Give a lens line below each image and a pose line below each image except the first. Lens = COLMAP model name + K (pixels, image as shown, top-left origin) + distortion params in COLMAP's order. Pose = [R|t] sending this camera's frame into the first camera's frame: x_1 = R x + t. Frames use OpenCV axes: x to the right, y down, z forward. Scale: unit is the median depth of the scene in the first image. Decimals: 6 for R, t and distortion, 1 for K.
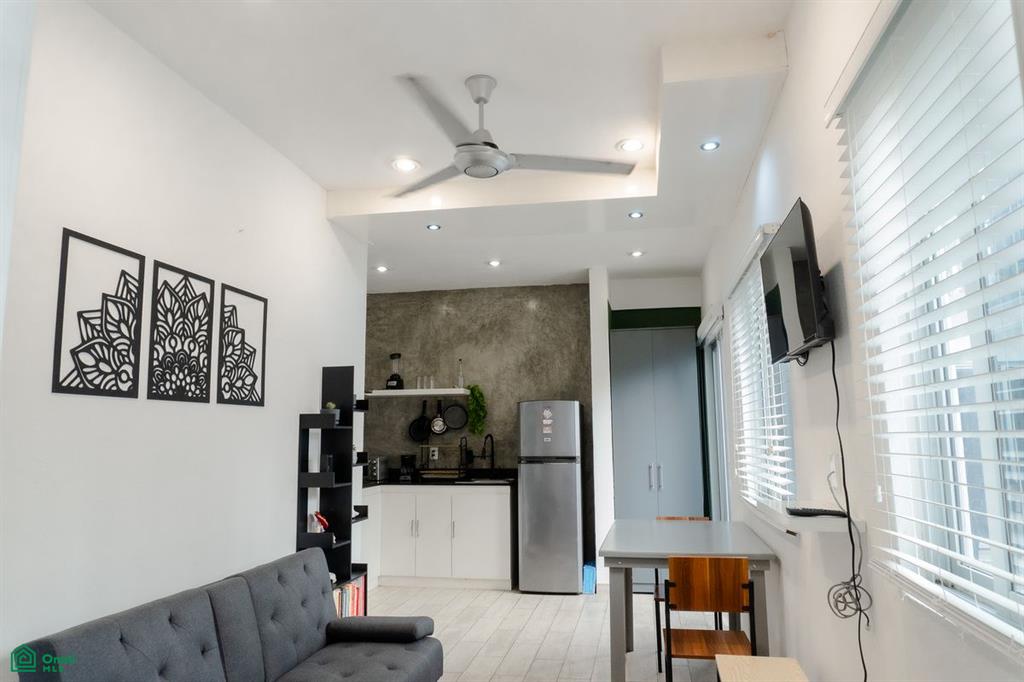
lens RADIAL K [[686.8, 0, 511.5], [0, 686.8, 346.4], [0, 0, 1]] dist [-0.017114, -0.004504]
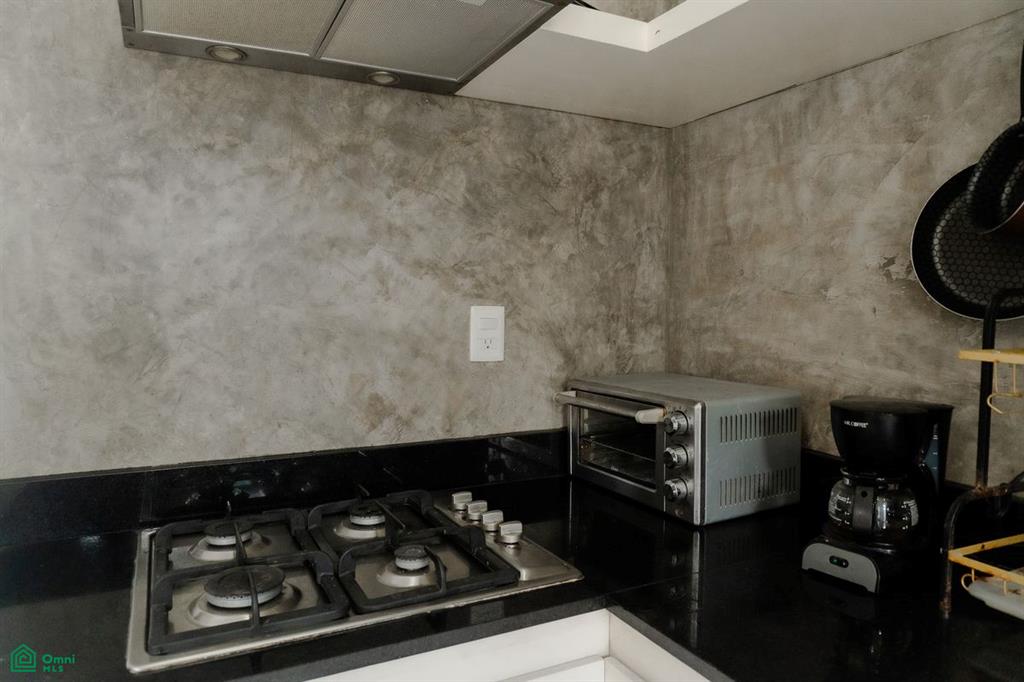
lens RADIAL K [[686.8, 0, 511.5], [0, 686.8, 346.4], [0, 0, 1]] dist [-0.017114, -0.004504]
pose [[0.617635, 0.060666, -0.784122, -0.182722], [0.095687, 0.983817, 0.151487, 0.247779], [0.780622, -0.168594, 0.601835, 1.823364]]
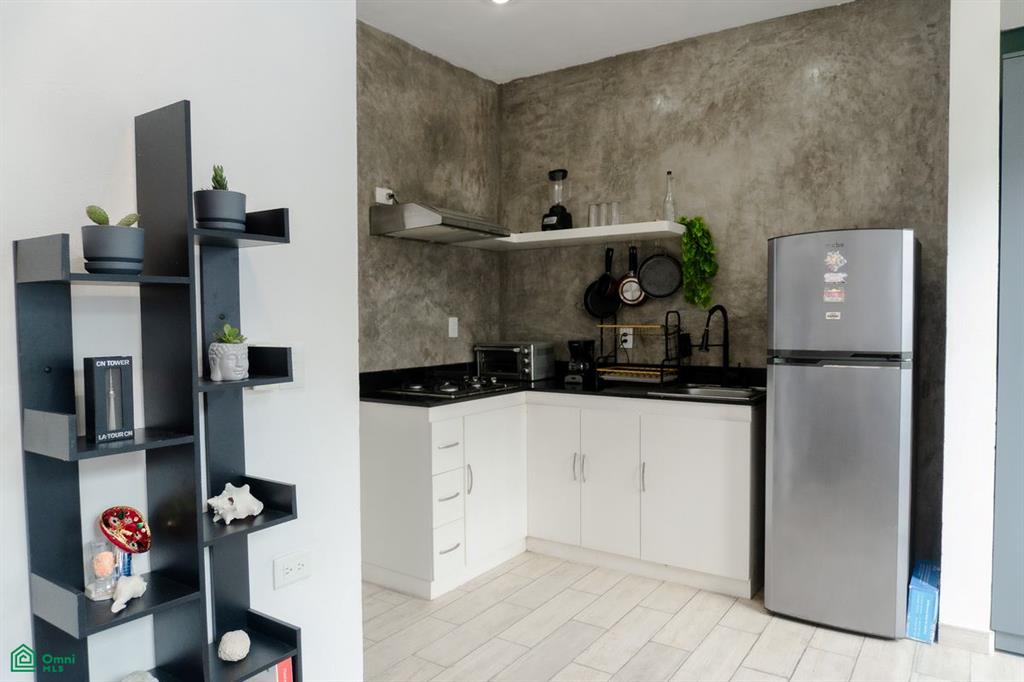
lens RADIAL K [[686.8, 0, 511.5], [0, 686.8, 346.4], [0, 0, 1]] dist [-0.017114, -0.004504]
pose [[0.917859, 0.020056, -0.396399, 0.068200], [0.051530, 0.984248, 0.169115, 0.126252], [0.393547, -0.175650, 0.902368, 0.933358]]
